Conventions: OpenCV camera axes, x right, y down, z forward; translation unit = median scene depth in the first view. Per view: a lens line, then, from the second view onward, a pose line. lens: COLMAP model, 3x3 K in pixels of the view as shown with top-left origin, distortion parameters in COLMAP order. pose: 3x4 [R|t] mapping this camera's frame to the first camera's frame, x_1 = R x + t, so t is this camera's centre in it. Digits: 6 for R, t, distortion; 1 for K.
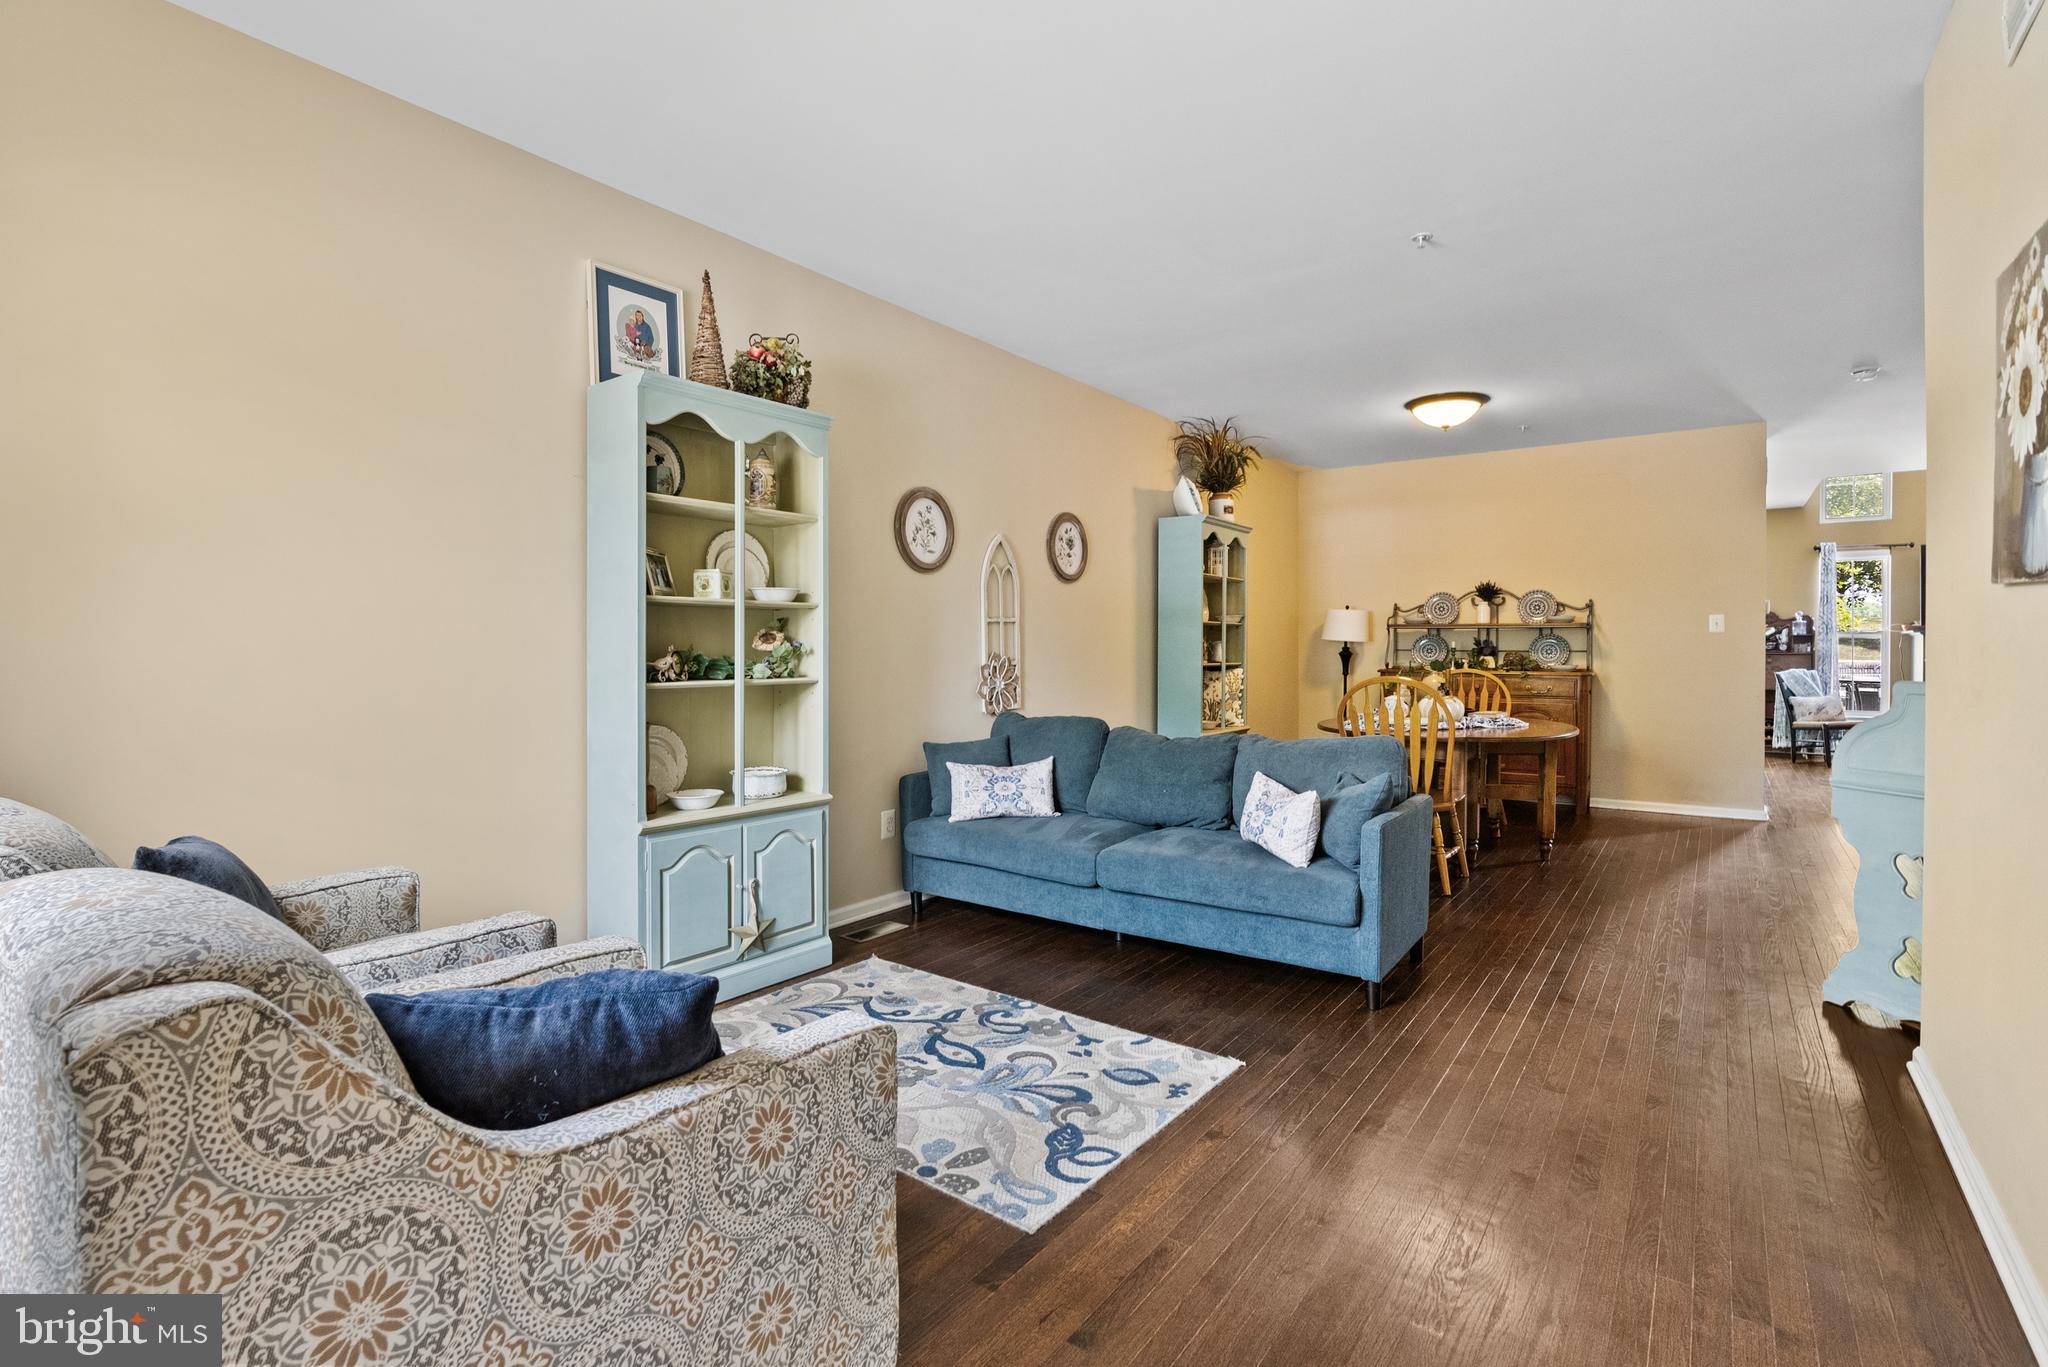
lens RADIAL K [[943.2, 0, 1019.1], [0, 943.2, 657.1], [0, 0, 1]] dist [-0.014238, -0.000116]
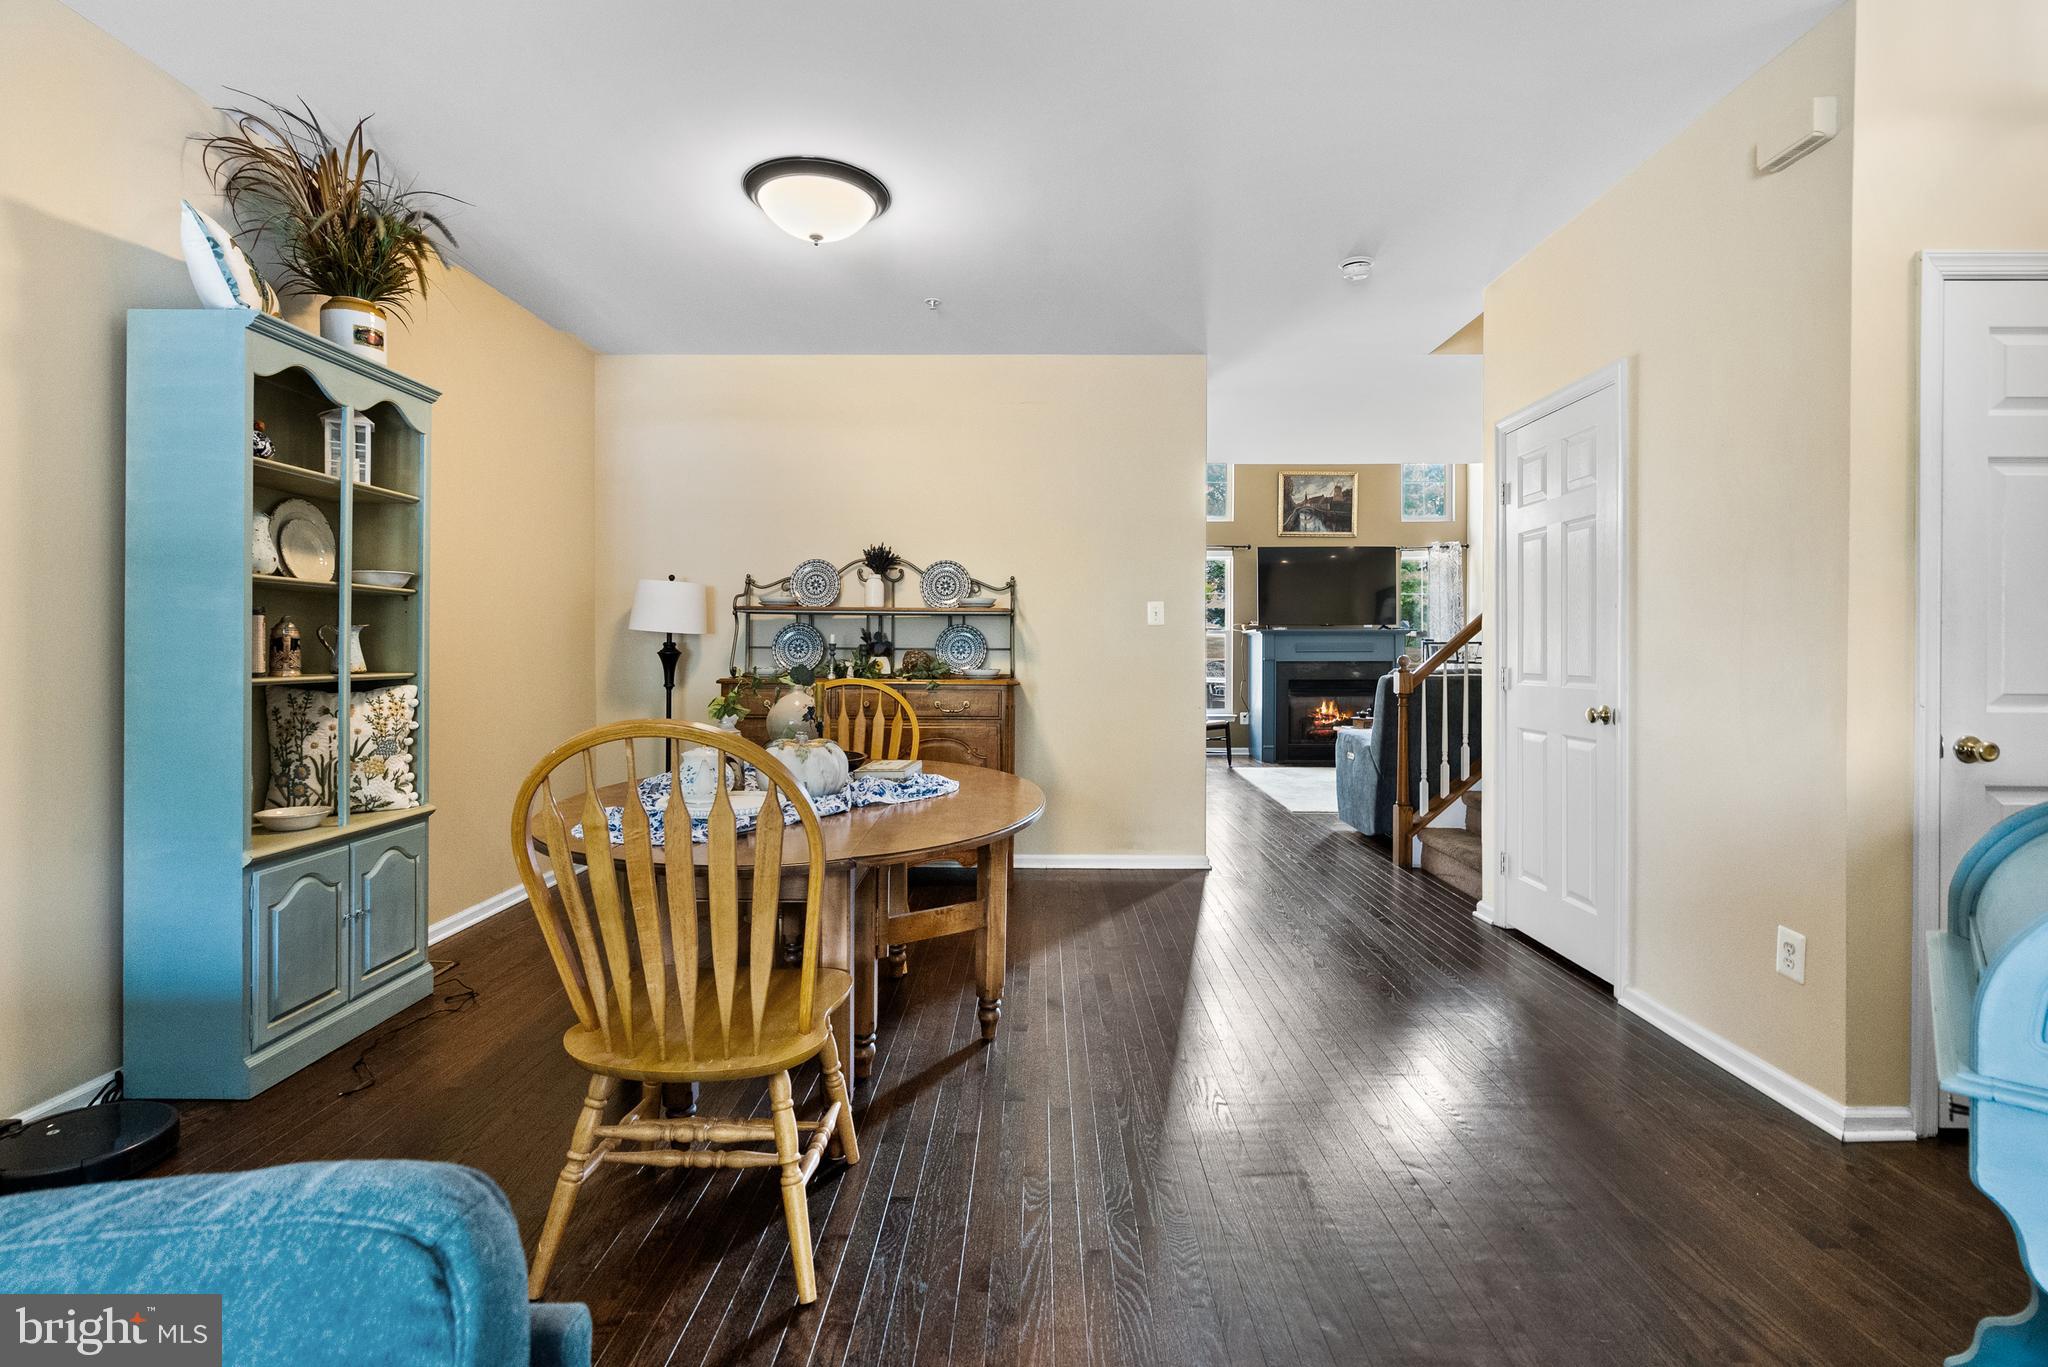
lens RADIAL K [[943.2, 0, 1030.8], [0, 943.2, 649.6], [0, 0, 1]] dist [-0.014238, -0.000116]
pose [[0.806044, 0.000897, 0.591855, 0.199675], [0.002731, 0.999983, -0.005235, -0.002347], [-0.591849, 0.005836, 0.806028, 0.420750]]
